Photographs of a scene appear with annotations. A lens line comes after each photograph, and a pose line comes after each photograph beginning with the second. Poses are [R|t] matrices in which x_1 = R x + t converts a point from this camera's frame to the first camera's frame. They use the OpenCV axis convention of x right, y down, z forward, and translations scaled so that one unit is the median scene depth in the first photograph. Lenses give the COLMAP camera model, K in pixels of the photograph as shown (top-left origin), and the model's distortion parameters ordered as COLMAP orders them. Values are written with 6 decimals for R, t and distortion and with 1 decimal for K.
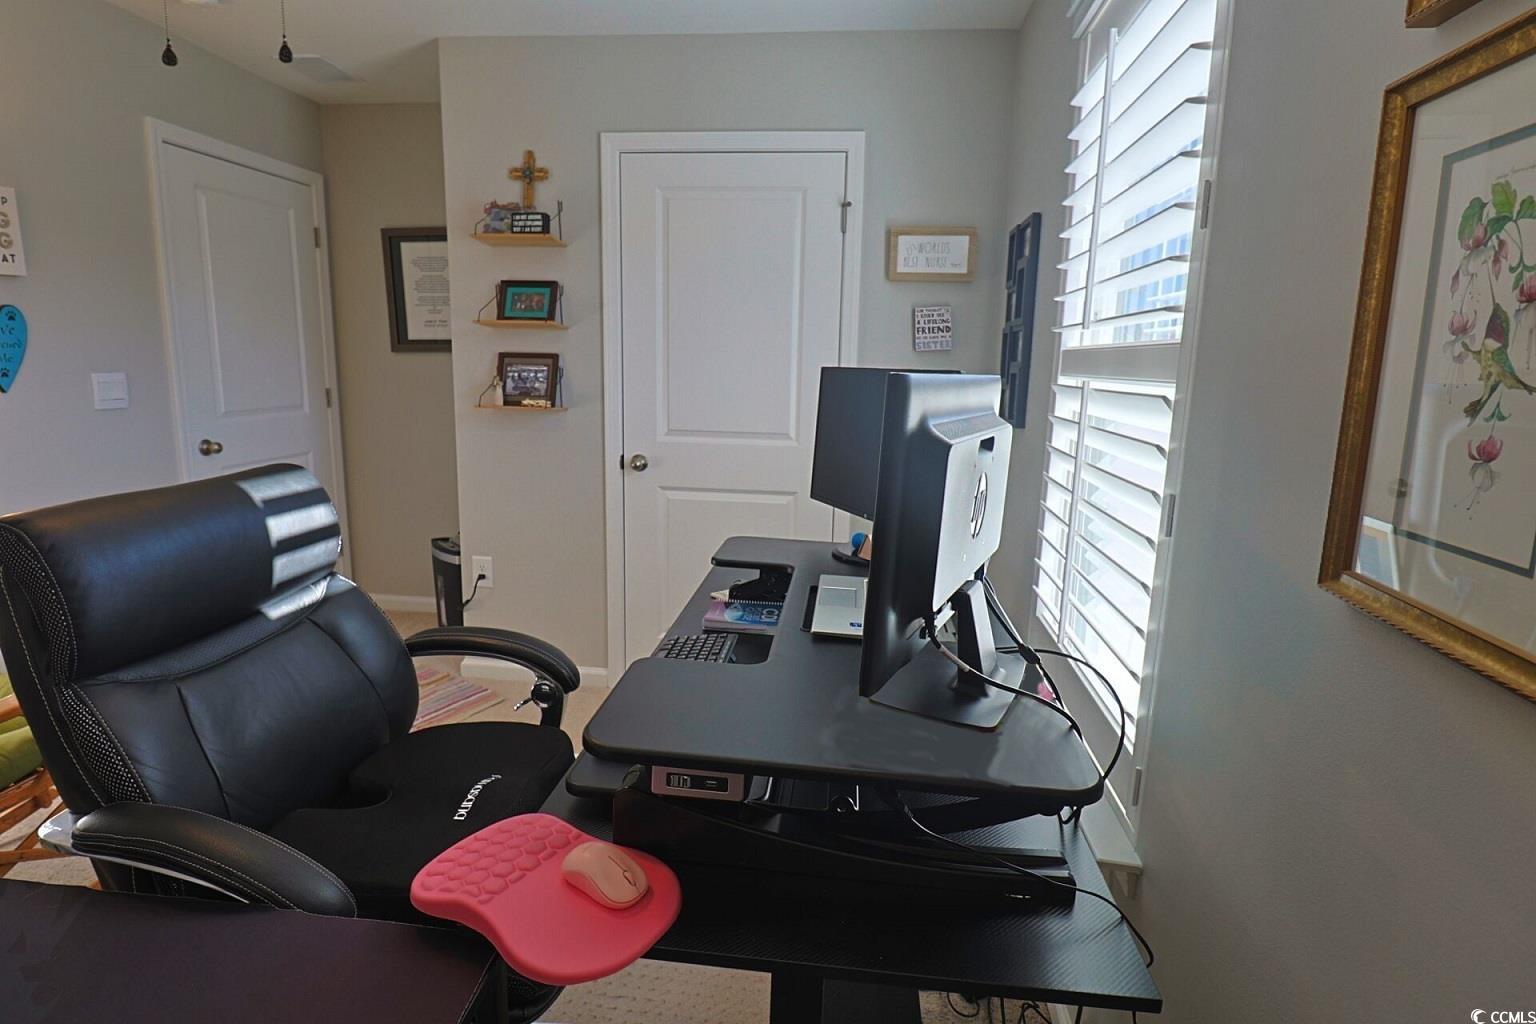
lens RADIAL K [[787.4, 0, 775.2], [0, 787.4, 506.1], [0, 0, 1]] dist [0.001950, -0.012953]
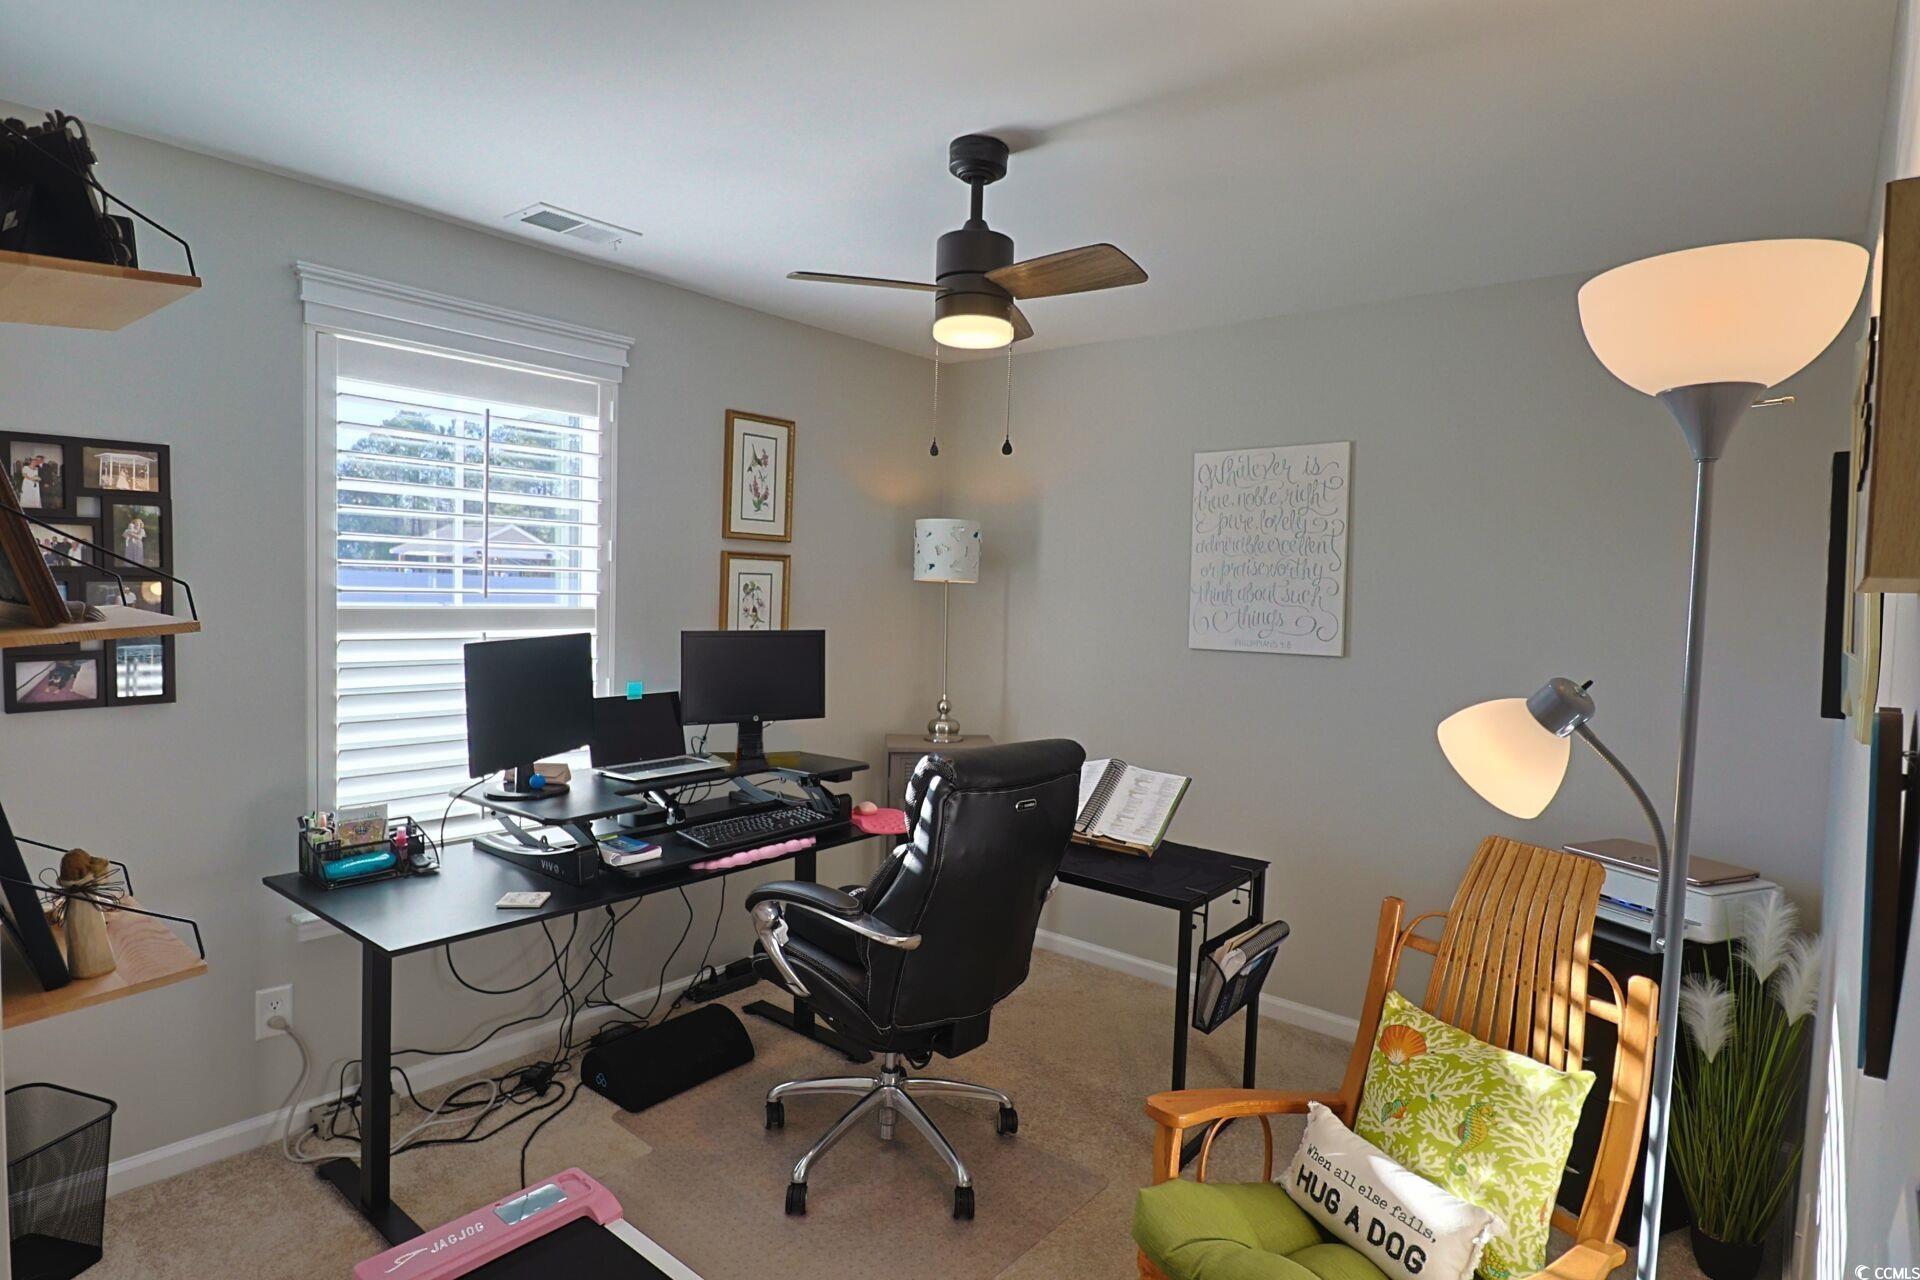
lens RADIAL K [[1004.4, 0, 960.0], [0, 1004.4, 640.0], [0, 0, 1]] dist [-0.001077, -0.000155]
pose [[-0.837301, -0.074137, 0.541692, -3.360494], [0.054465, 0.974525, 0.217563, -1.254942], [-0.544023, 0.211669, -0.811933, 5.073901]]
